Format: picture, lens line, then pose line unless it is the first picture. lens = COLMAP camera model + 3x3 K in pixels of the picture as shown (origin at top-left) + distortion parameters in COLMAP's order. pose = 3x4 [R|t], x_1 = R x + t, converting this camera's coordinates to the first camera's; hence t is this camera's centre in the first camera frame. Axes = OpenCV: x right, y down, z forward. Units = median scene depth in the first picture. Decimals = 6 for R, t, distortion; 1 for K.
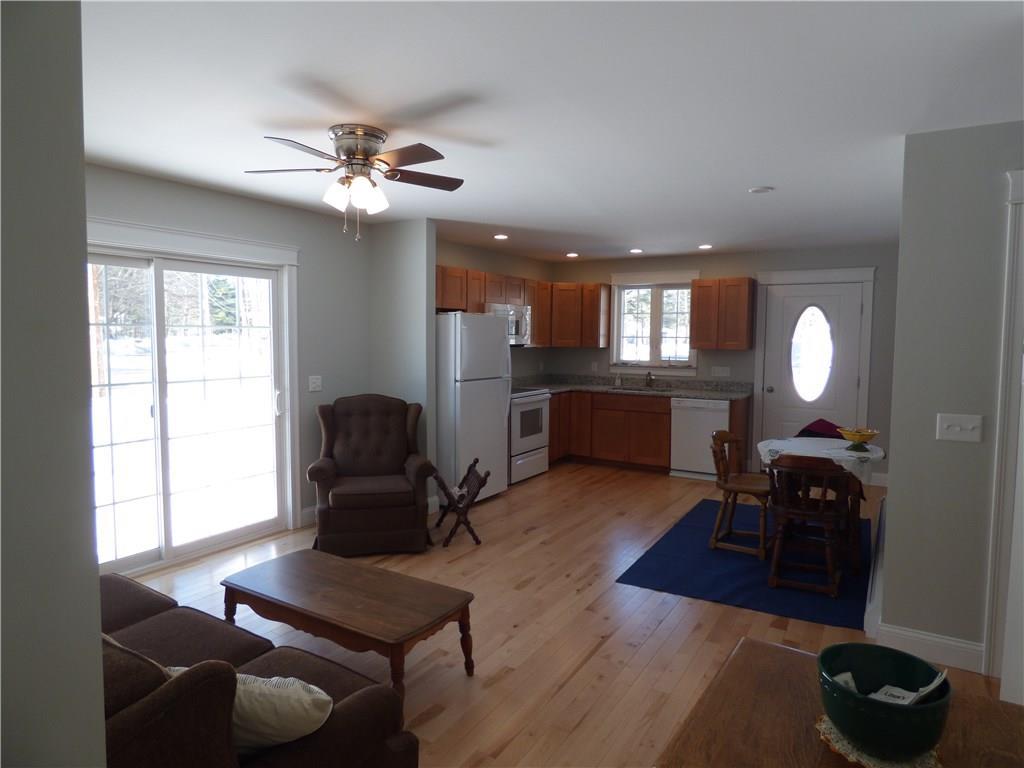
lens RADIAL K [[607.7, 0, 518.9], [0, 607.7, 384.4], [0, 0, 1]] dist [0.004148, 0.001302]
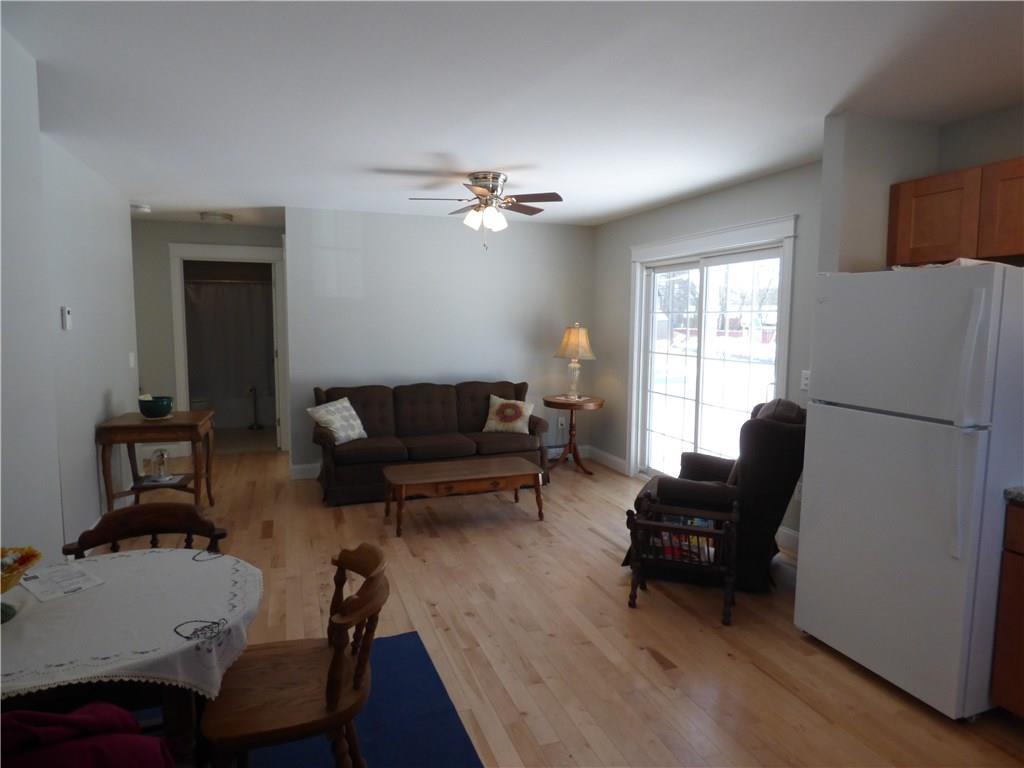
lens RADIAL K [[607.7, 0, 518.9], [0, 607.7, 384.4], [0, 0, 1]] dist [0.004148, 0.001302]
pose [[-0.601147, 0.073813, -0.795722, 0.364132], [-0.075166, 0.986088, 0.148257, -0.059884], [0.795595, 0.148936, -0.587236, 0.818472]]
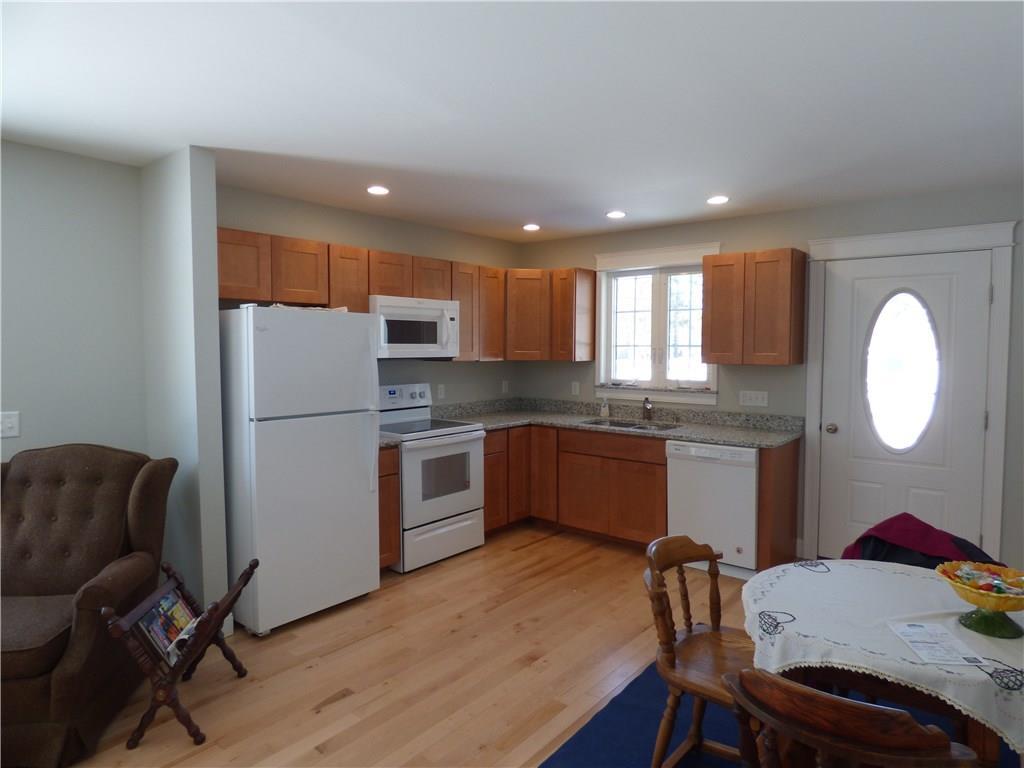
lens RADIAL K [[628.5, 0, 512.0], [0, 628.5, 384.0], [0, 0, 1]] dist [-0.000537, -0.003405]
pose [[0.991241, 0.003188, -0.132028, 0.172391], [-0.005675, 0.999813, -0.018466, -0.023463], [0.131945, 0.019053, 0.991074, 0.316320]]
